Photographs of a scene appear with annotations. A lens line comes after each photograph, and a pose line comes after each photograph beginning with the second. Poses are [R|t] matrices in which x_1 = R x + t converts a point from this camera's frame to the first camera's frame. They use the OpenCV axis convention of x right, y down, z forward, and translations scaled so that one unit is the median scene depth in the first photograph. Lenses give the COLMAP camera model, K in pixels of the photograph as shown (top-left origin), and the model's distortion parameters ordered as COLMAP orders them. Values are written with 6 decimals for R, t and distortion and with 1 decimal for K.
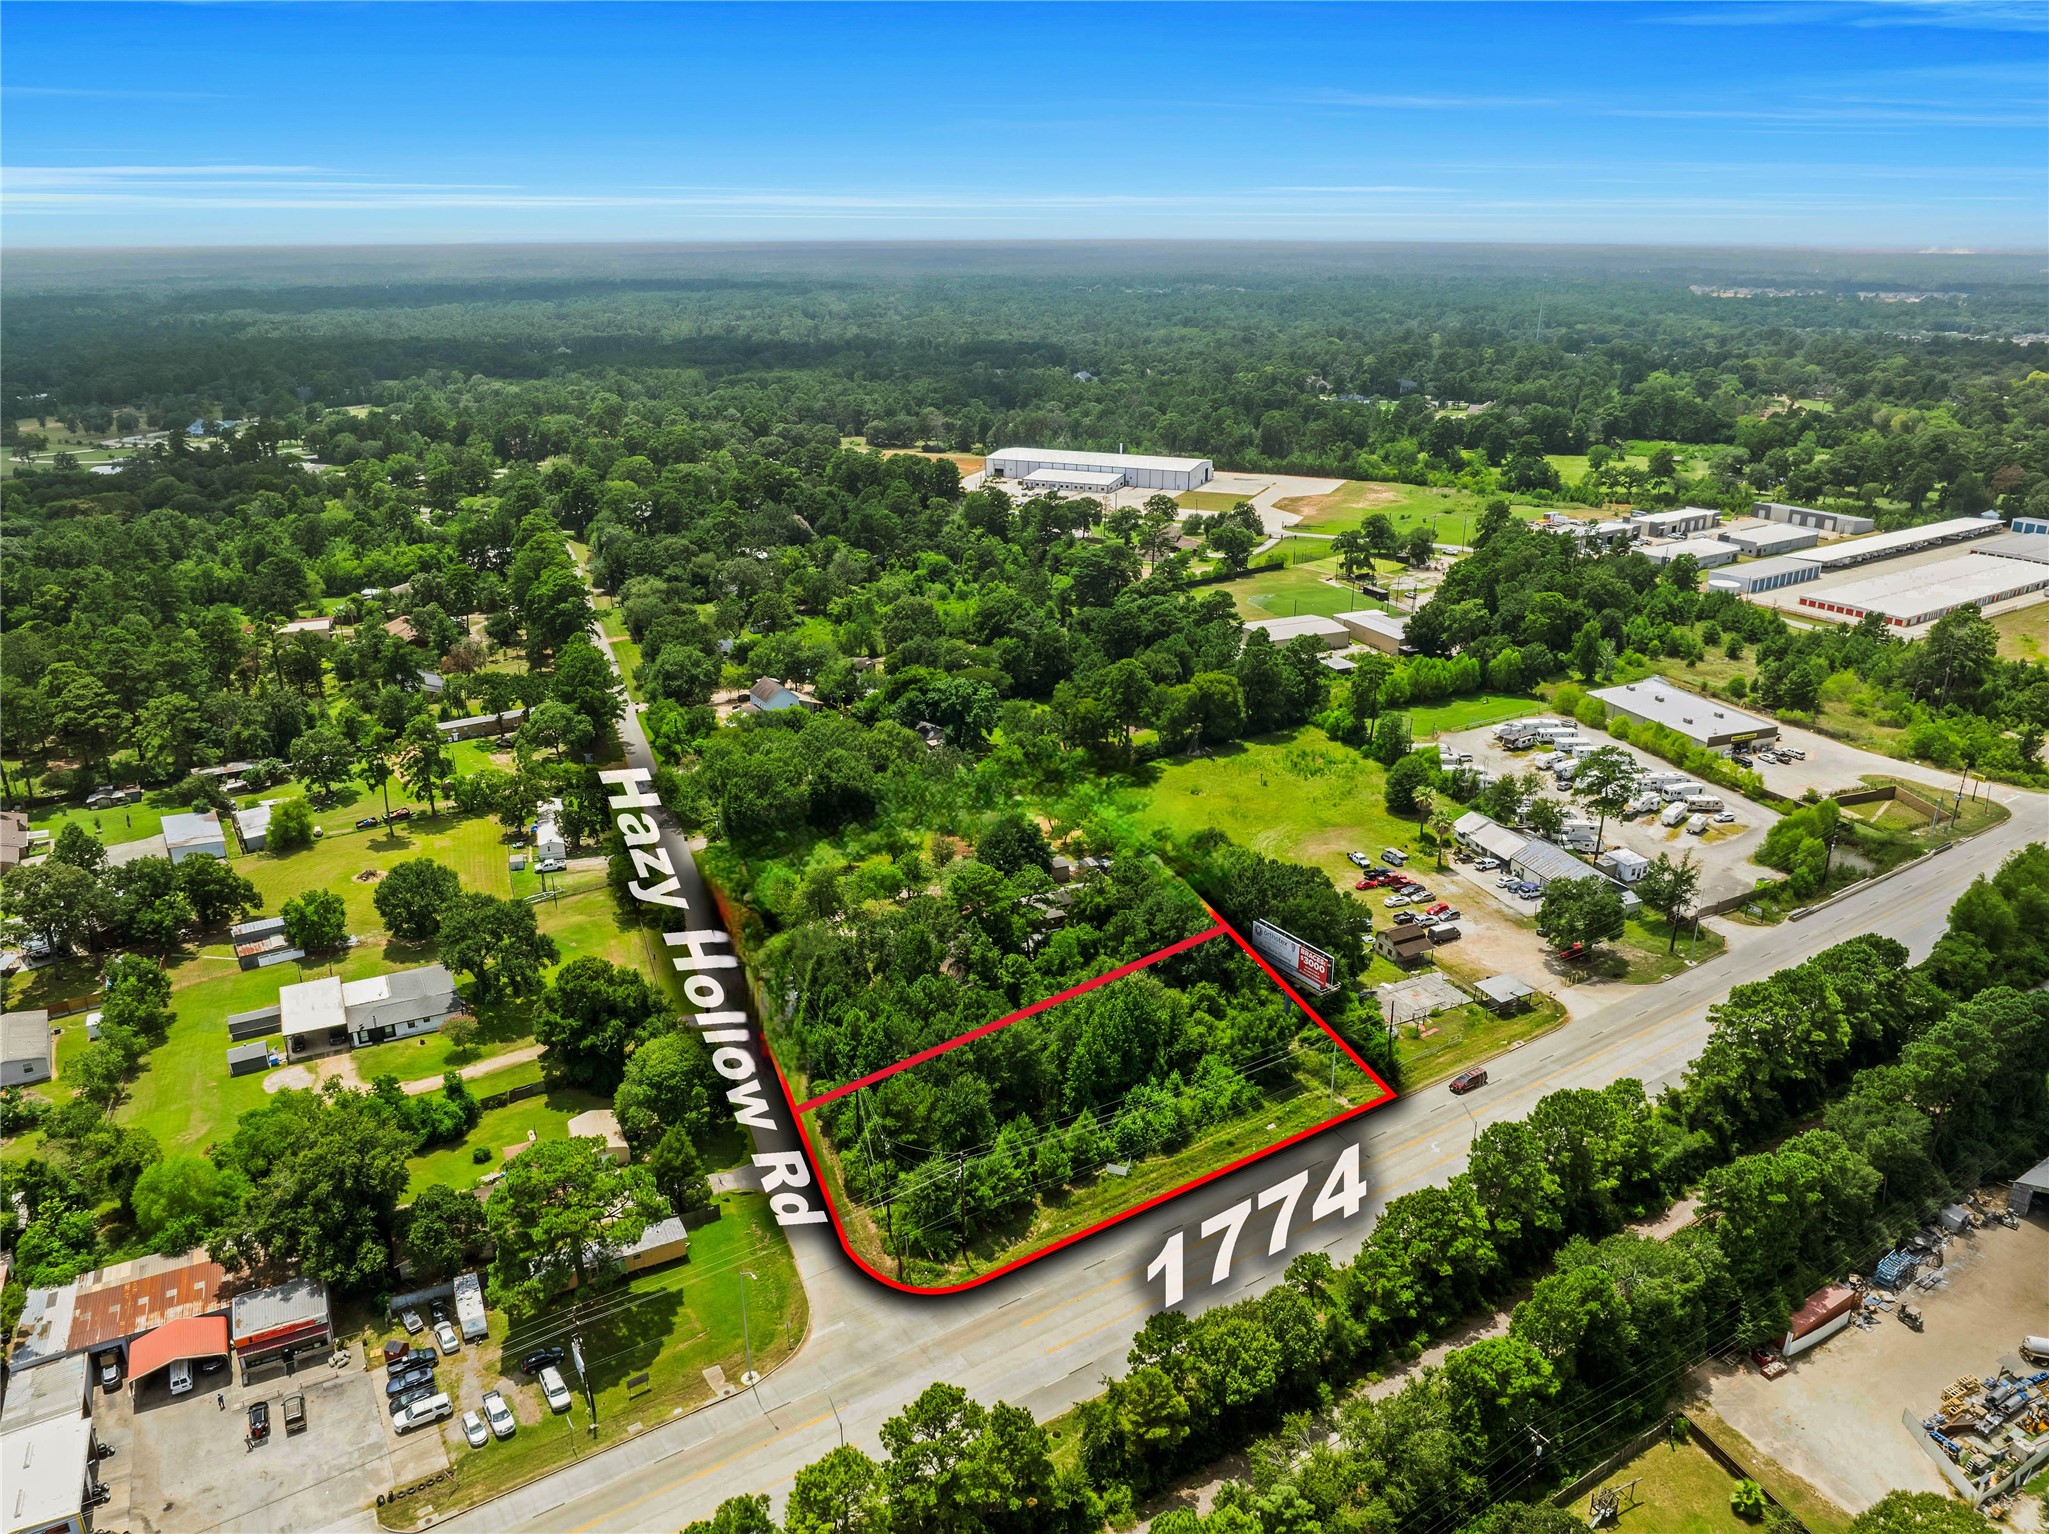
lens RADIAL K [[1437.8, 0, 1024.5], [0, 1437.8, 767.0], [0, 0, 1]] dist [-0.034380, -0.005899]
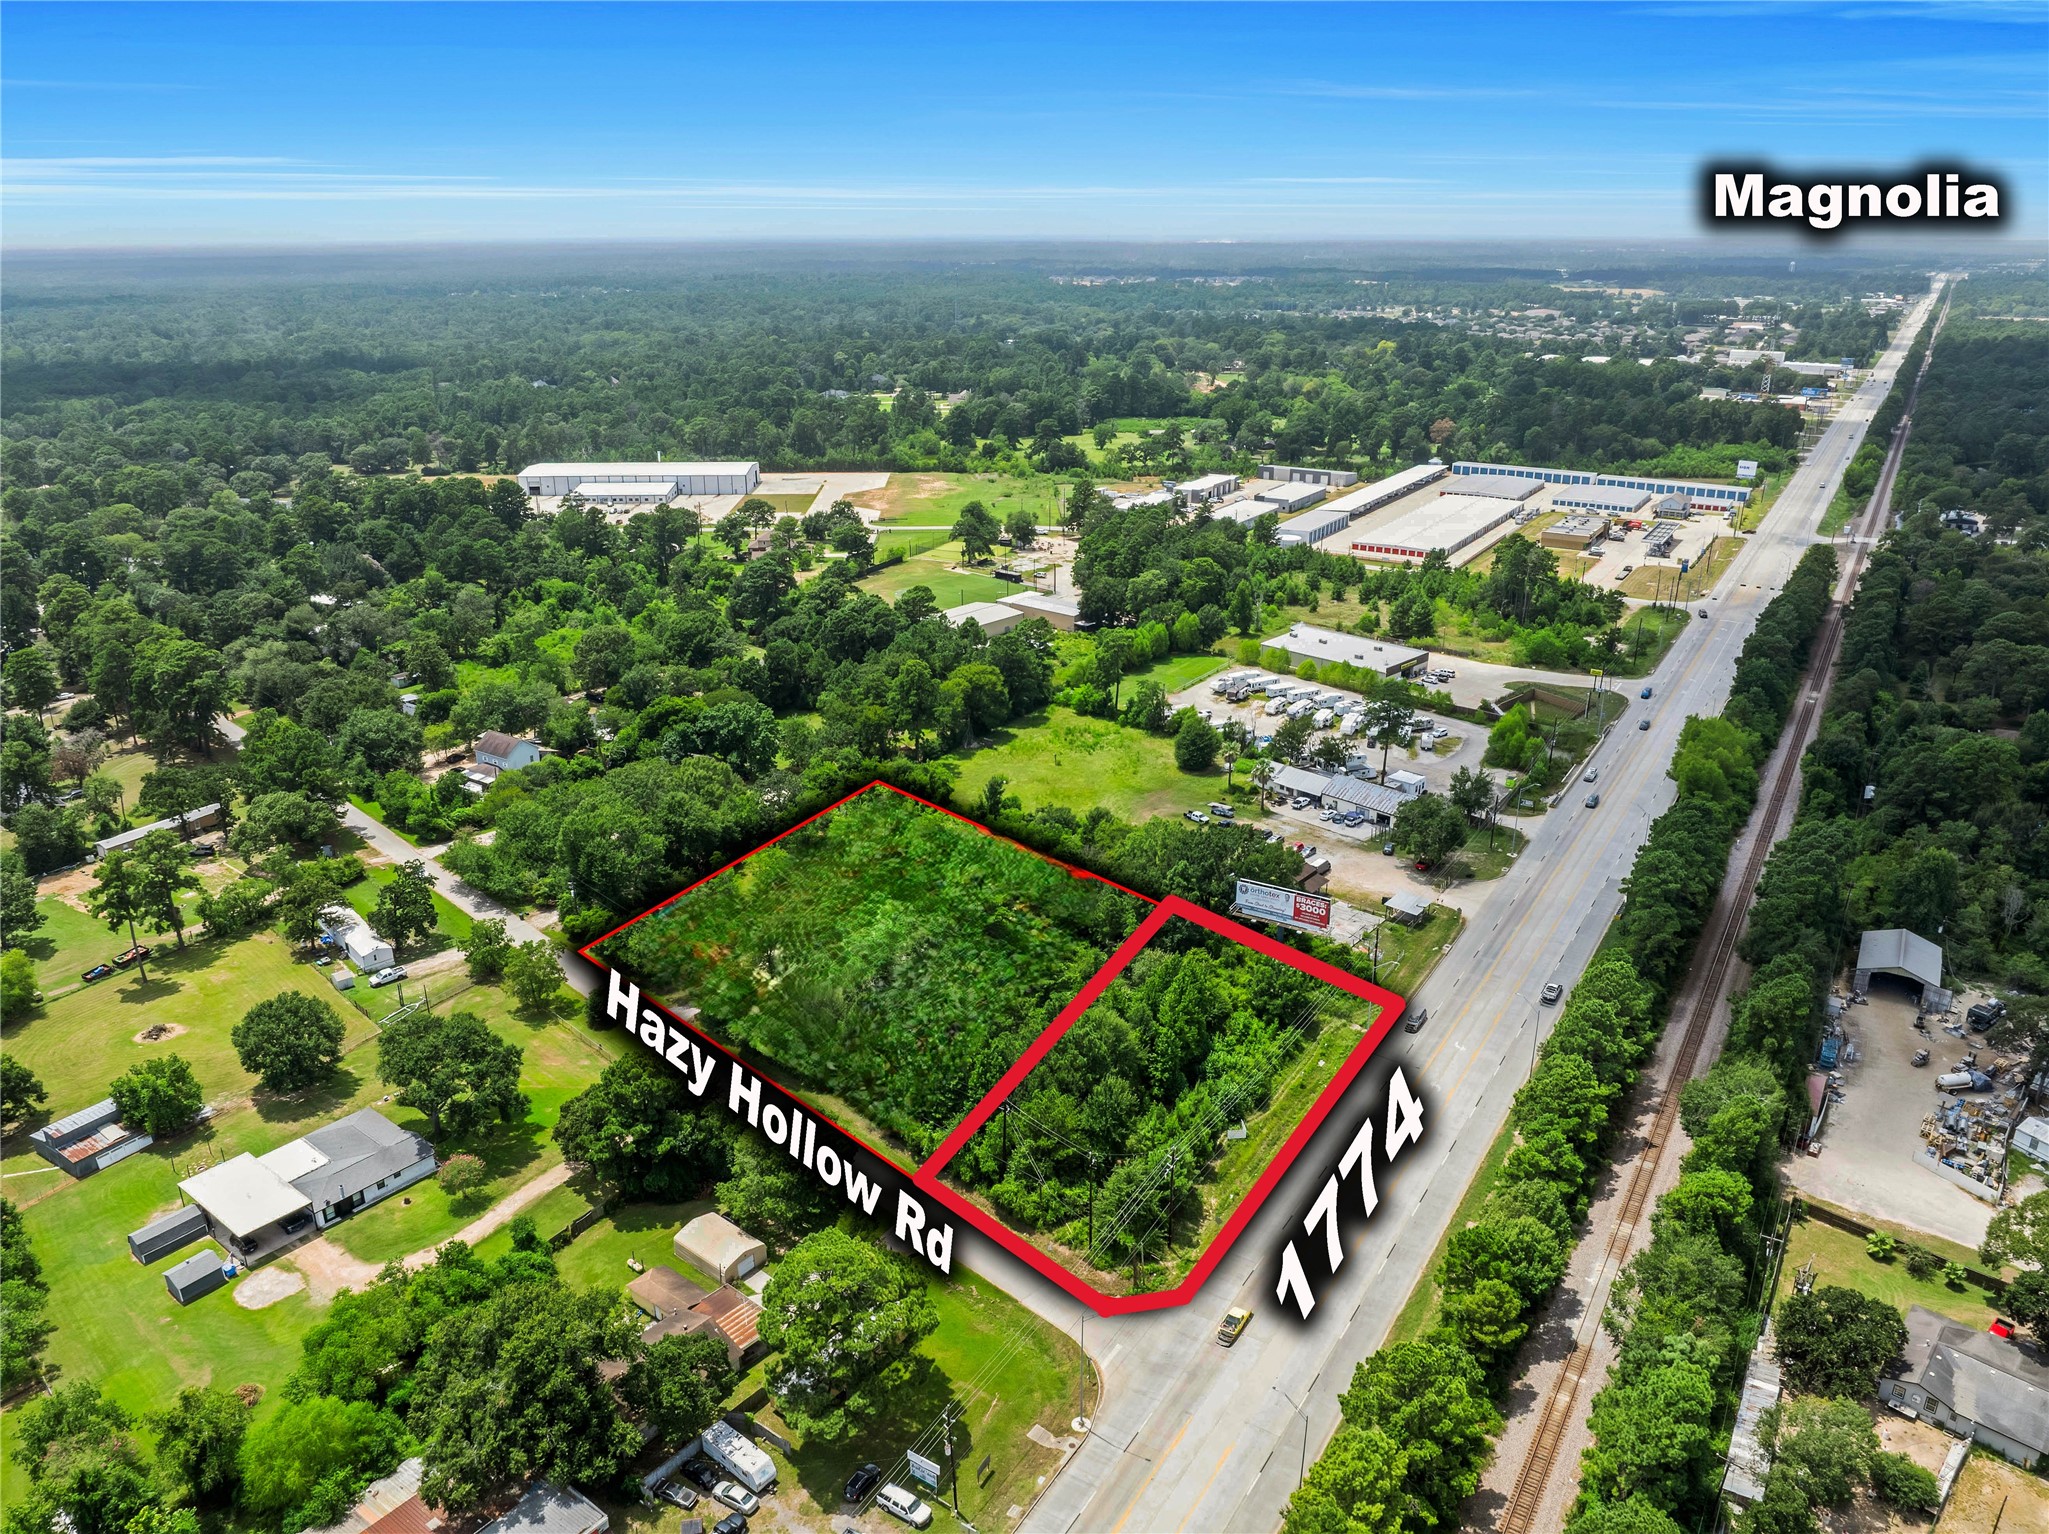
lens RADIAL K [[1437.8, 0, 1024.5], [0, 1437.8, 767.0], [0, 0, 1]] dist [-0.034380, -0.005899]
pose [[0.908246, -0.146560, 0.391930, -0.248086], [0.146261, 0.988766, 0.030802, -0.020397], [-0.392041, 0.029349, 0.919479, 0.054936]]
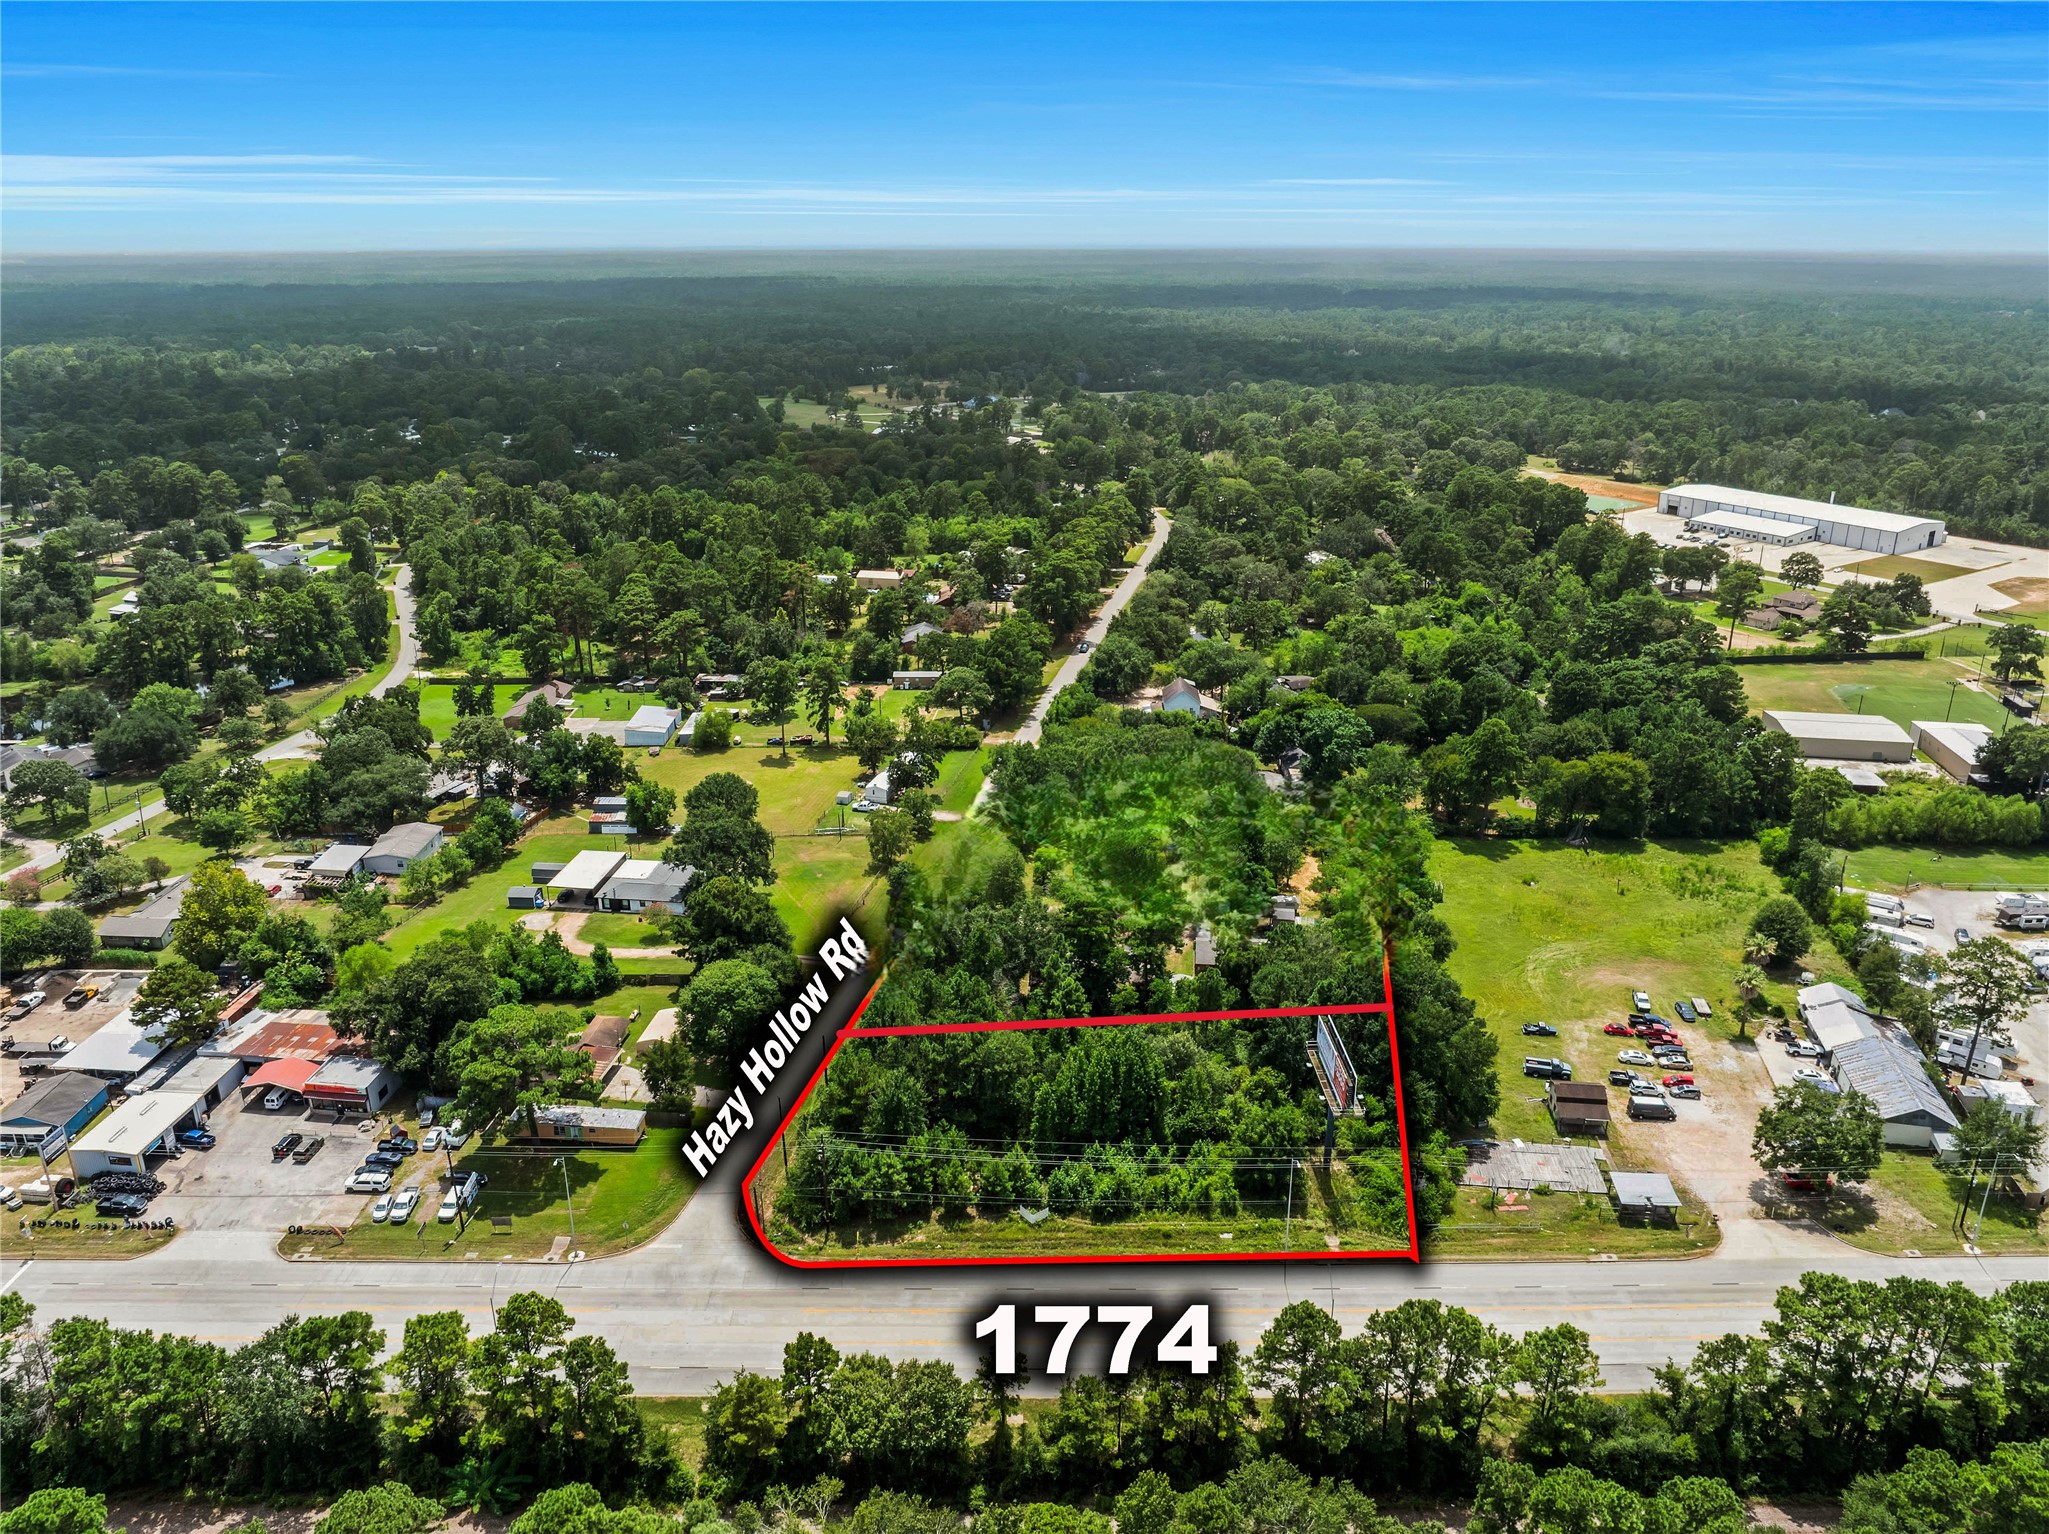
lens RADIAL K [[1437.8, 0, 1024.5], [0, 1437.8, 767.0], [0, 0, 1]] dist [-0.034380, -0.005899]
pose [[0.834741, 0.189550, -0.516989, 0.280587], [-0.191494, 0.980209, 0.050196, -0.033475], [0.516272, 0.057100, 0.854519, 0.092472]]
